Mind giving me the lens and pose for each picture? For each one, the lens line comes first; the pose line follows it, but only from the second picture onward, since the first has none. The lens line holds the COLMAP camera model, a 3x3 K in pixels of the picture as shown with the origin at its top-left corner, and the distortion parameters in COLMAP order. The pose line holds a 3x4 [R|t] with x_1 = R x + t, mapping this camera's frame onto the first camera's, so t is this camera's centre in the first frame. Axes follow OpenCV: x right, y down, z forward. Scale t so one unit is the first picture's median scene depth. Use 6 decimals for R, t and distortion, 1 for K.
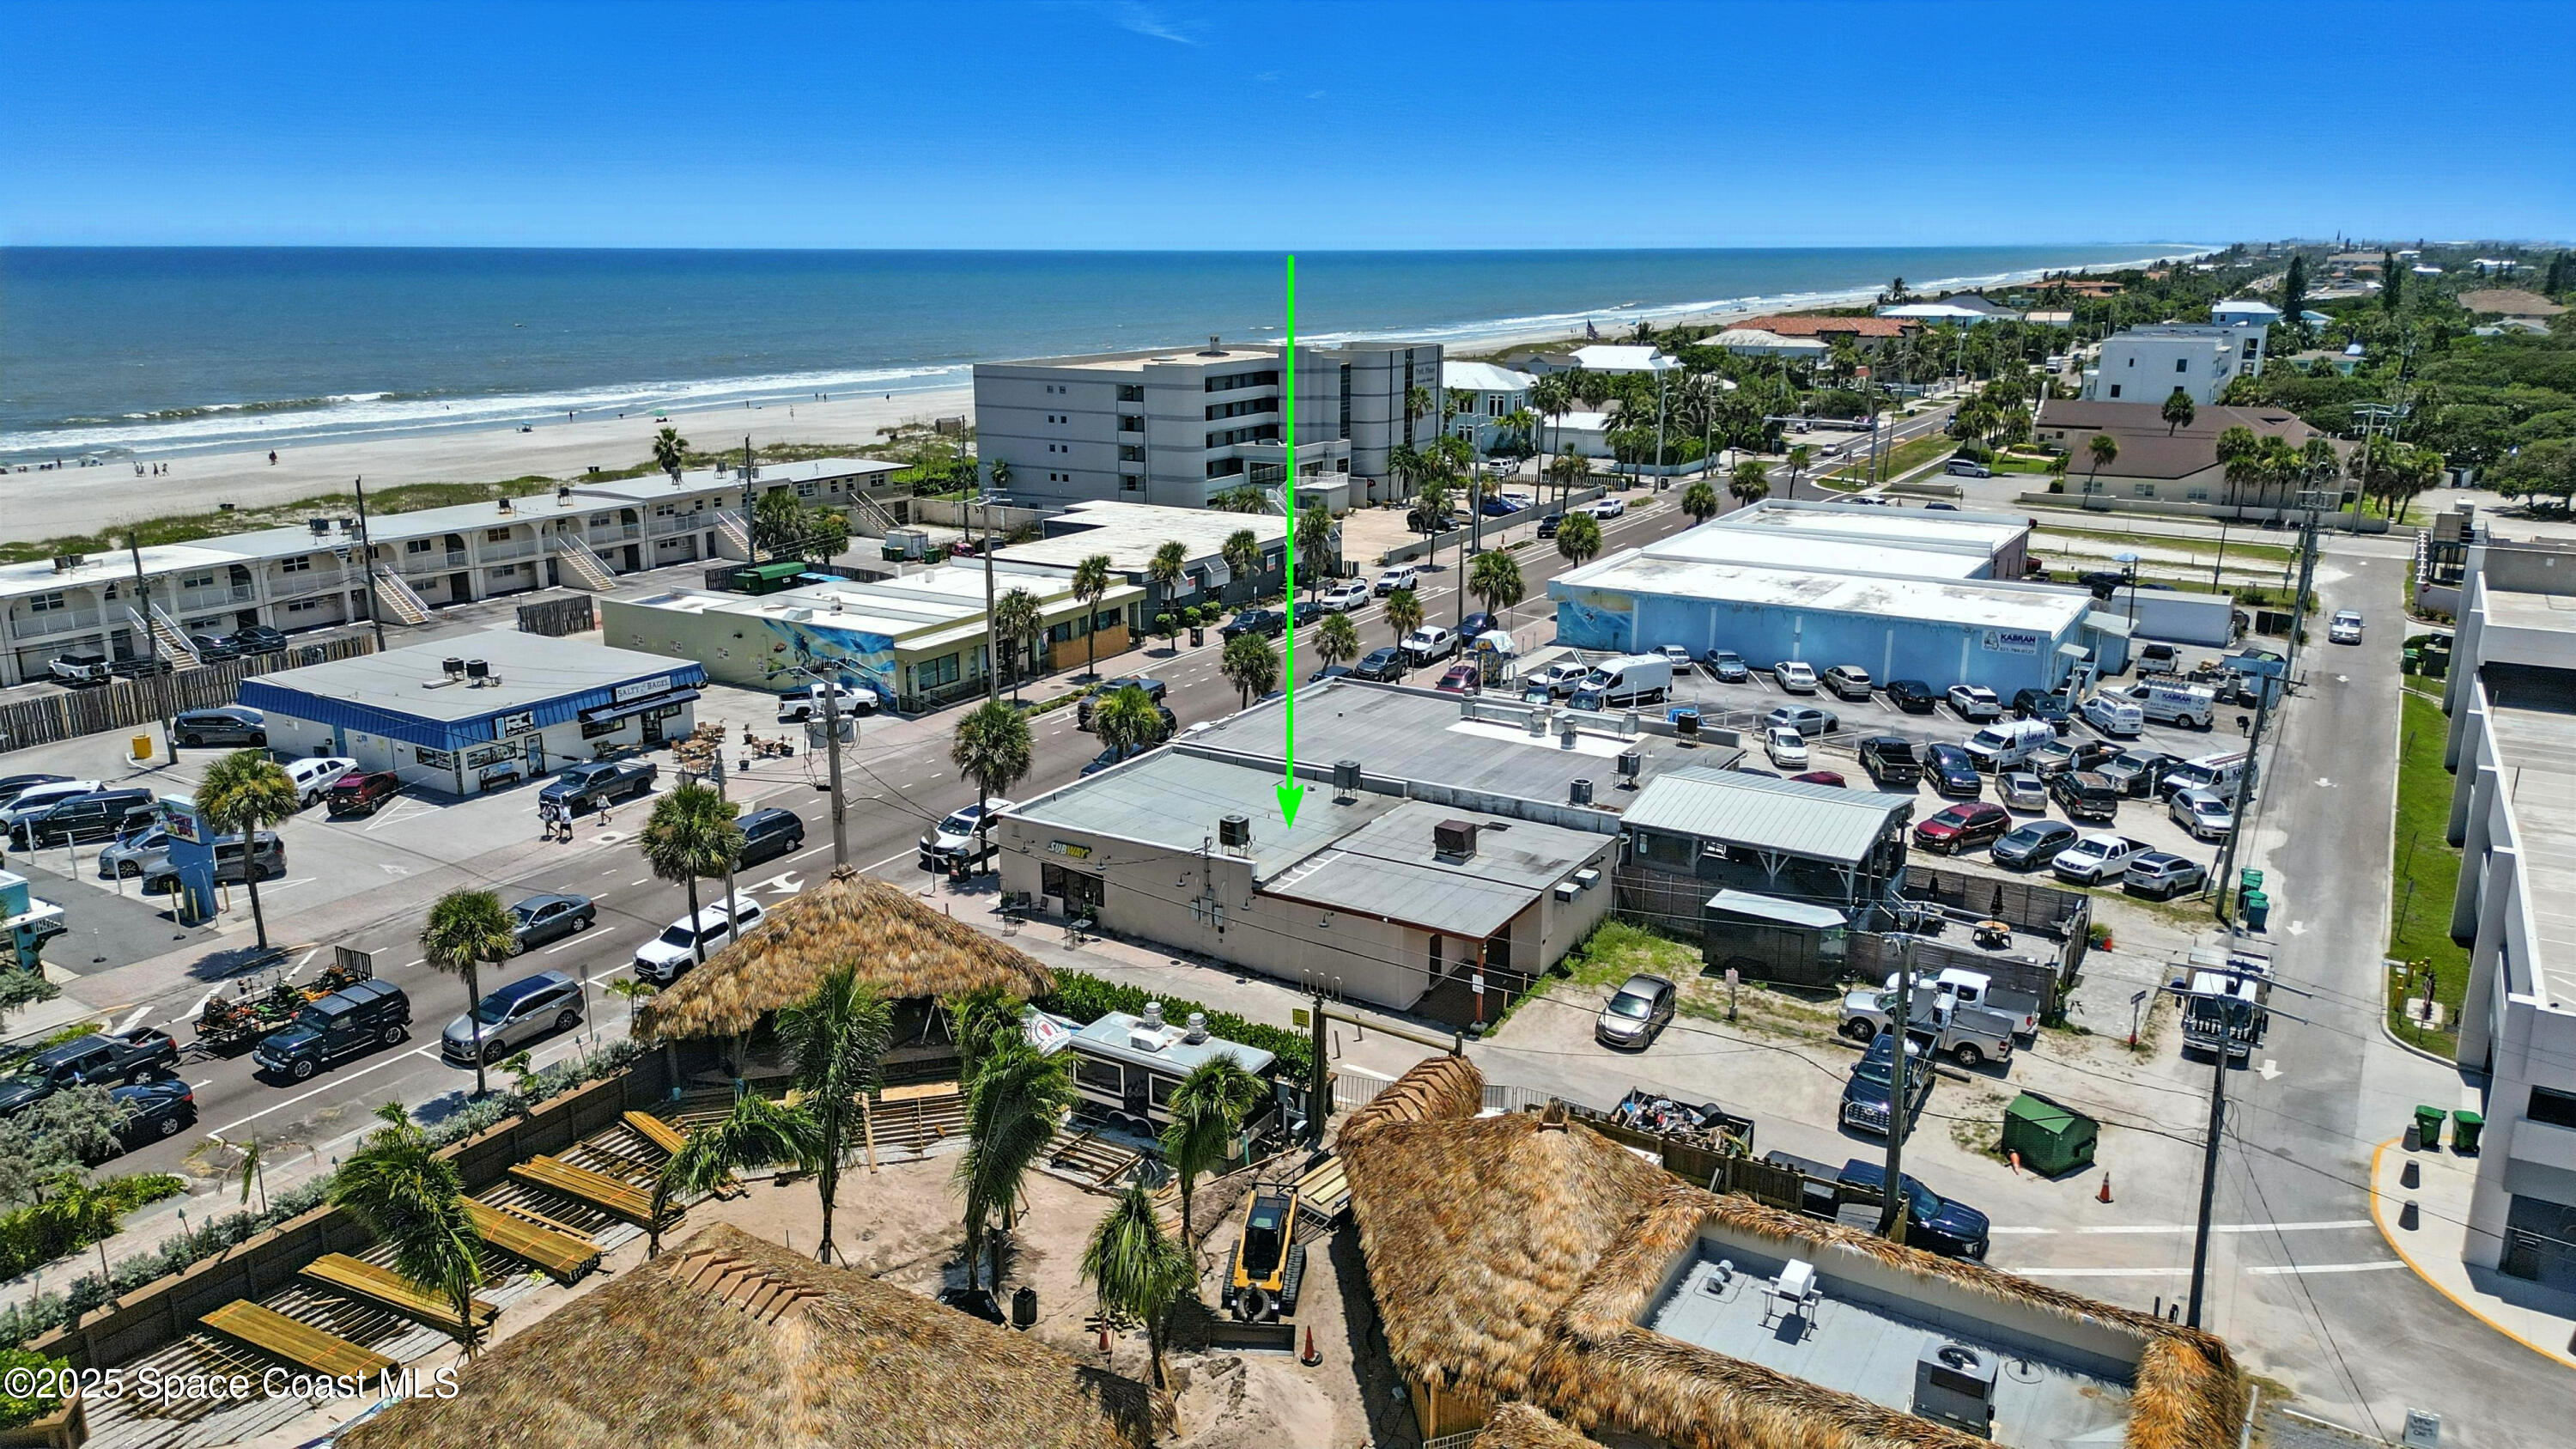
lens RADIAL K [[1814.6, 0, 1275.0], [0, 1814.6, 730.1], [0, 0, 1]] dist [0.092915, -0.122934]
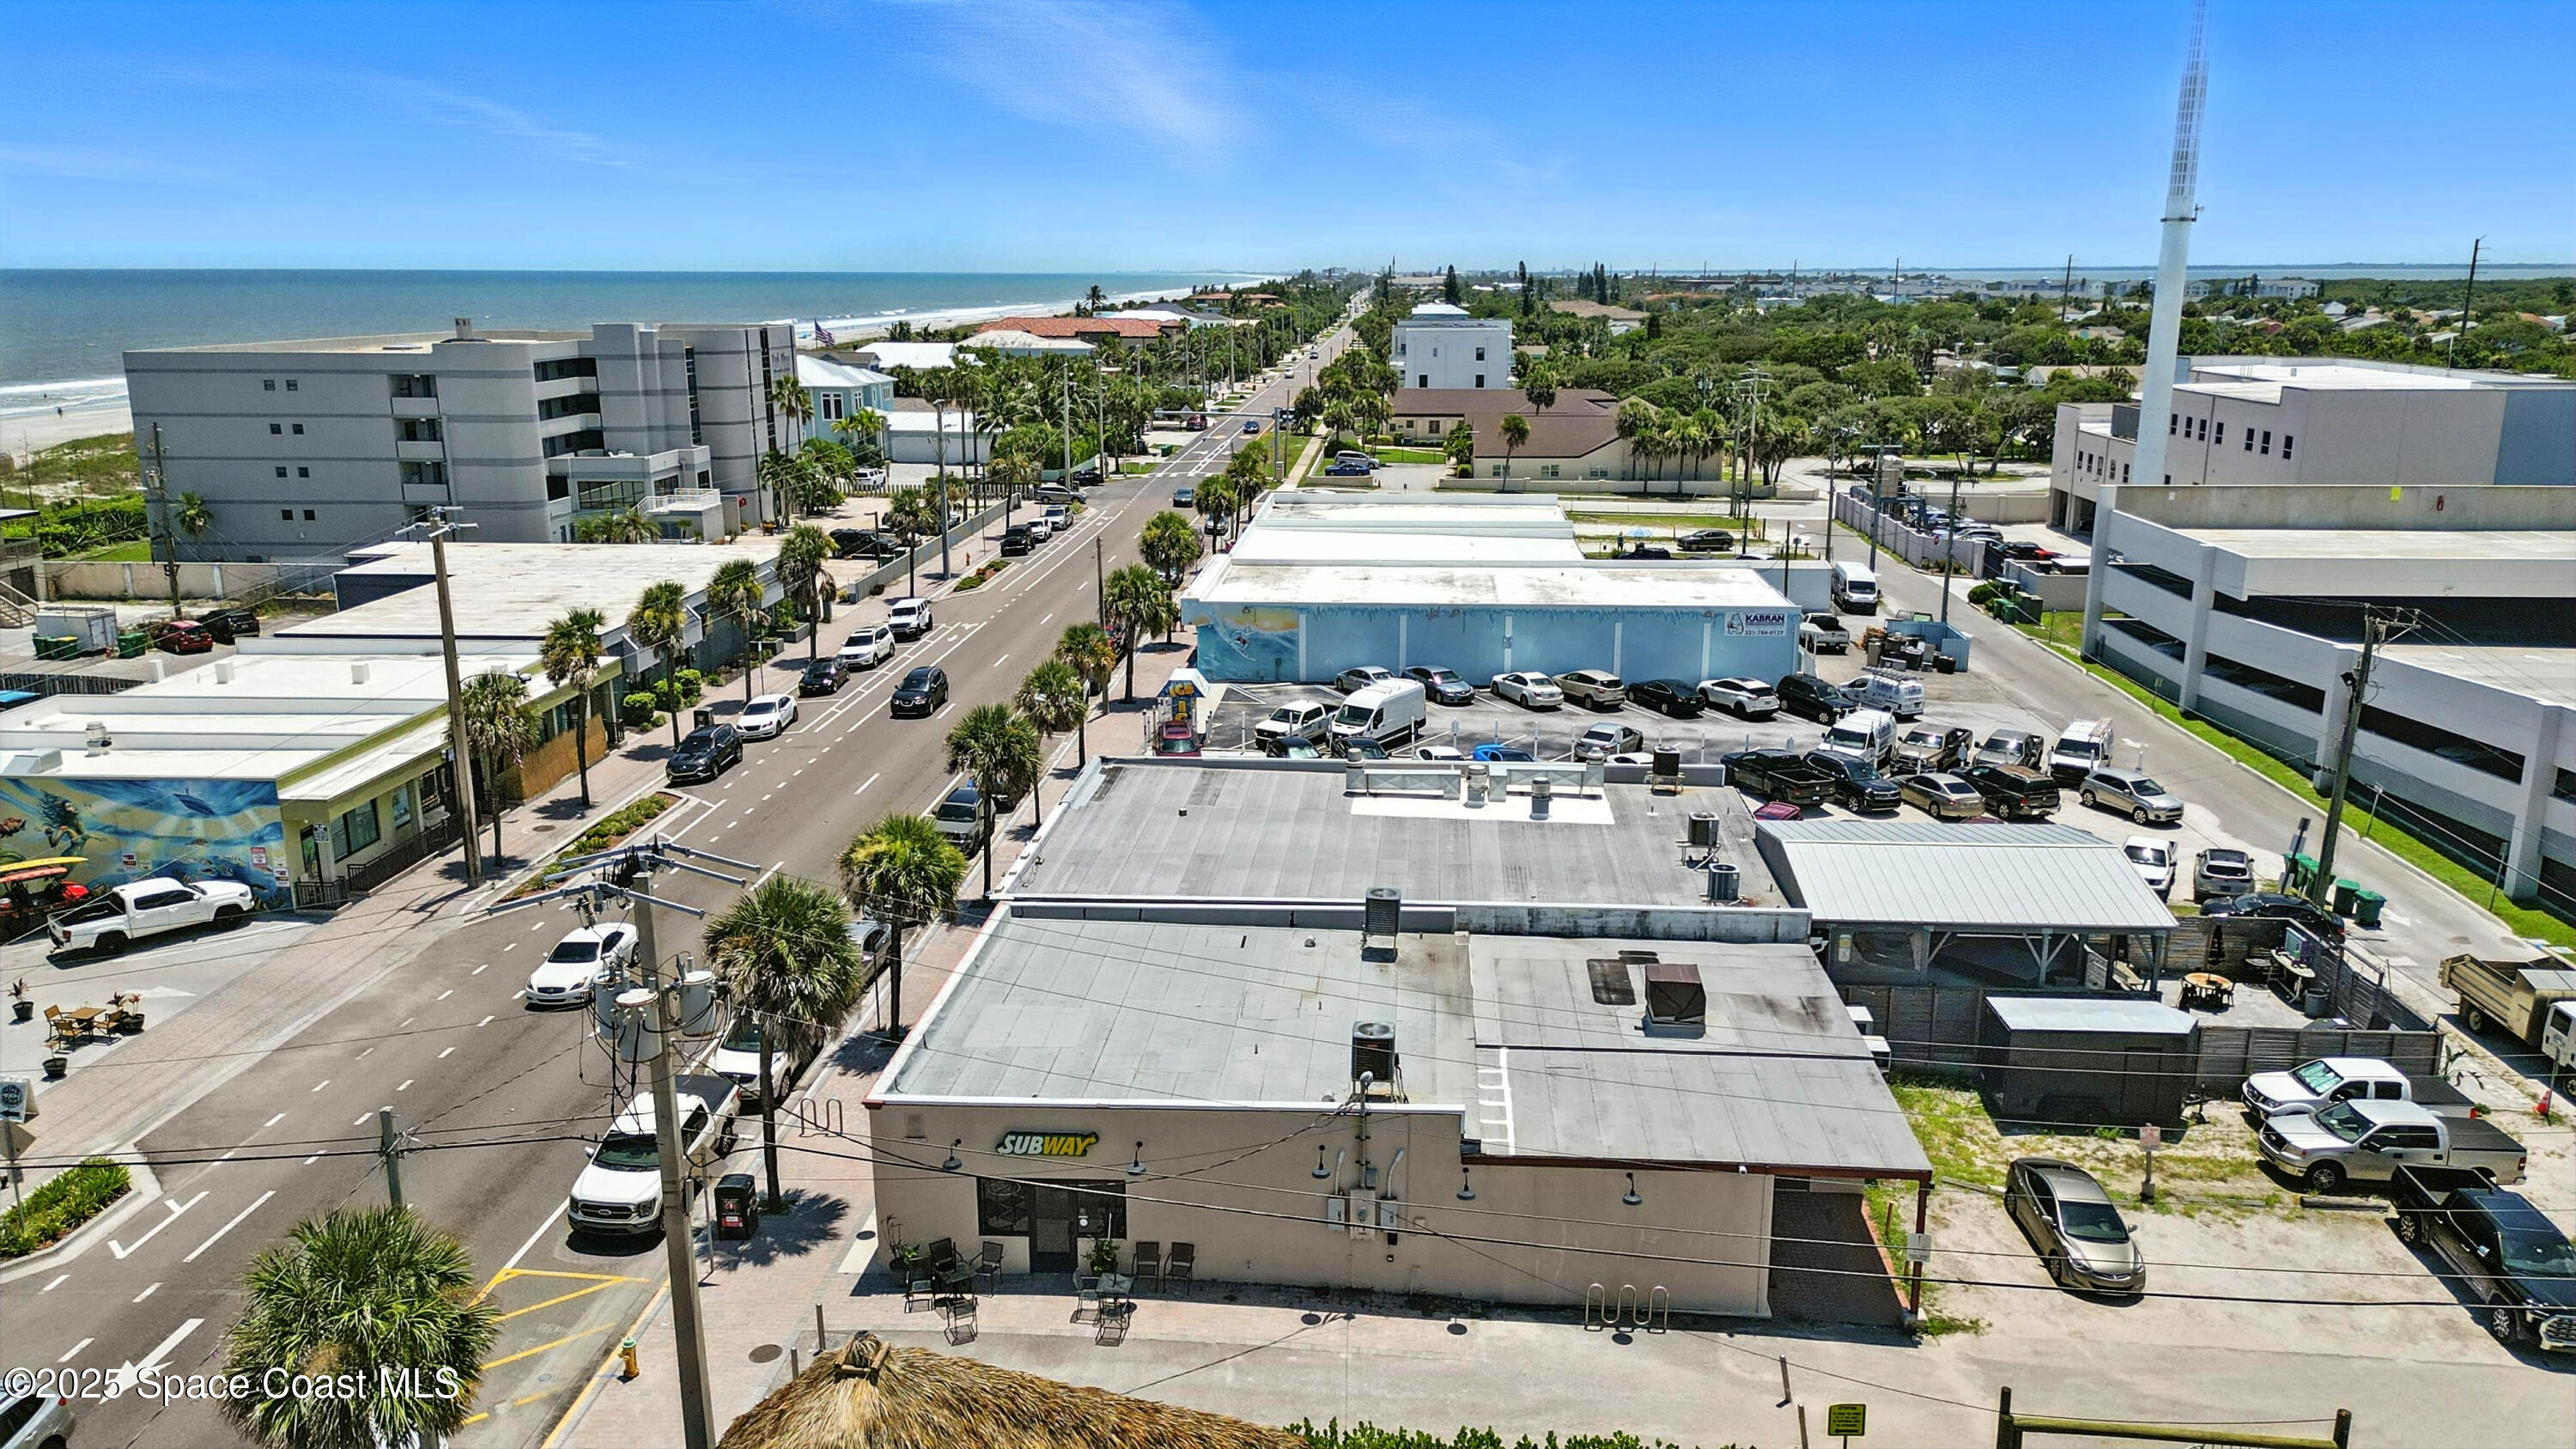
lens RADIAL K [[1814.6, 0, 1275.0], [0, 1814.6, 730.1], [0, 0, 1]] dist [0.092915, -0.122934]
pose [[0.875145, -0.112236, 0.470664, -0.192550], [0.120911, 0.992592, 0.011877, -0.033837], [-0.468510, 0.046514, 0.882233, 0.332081]]
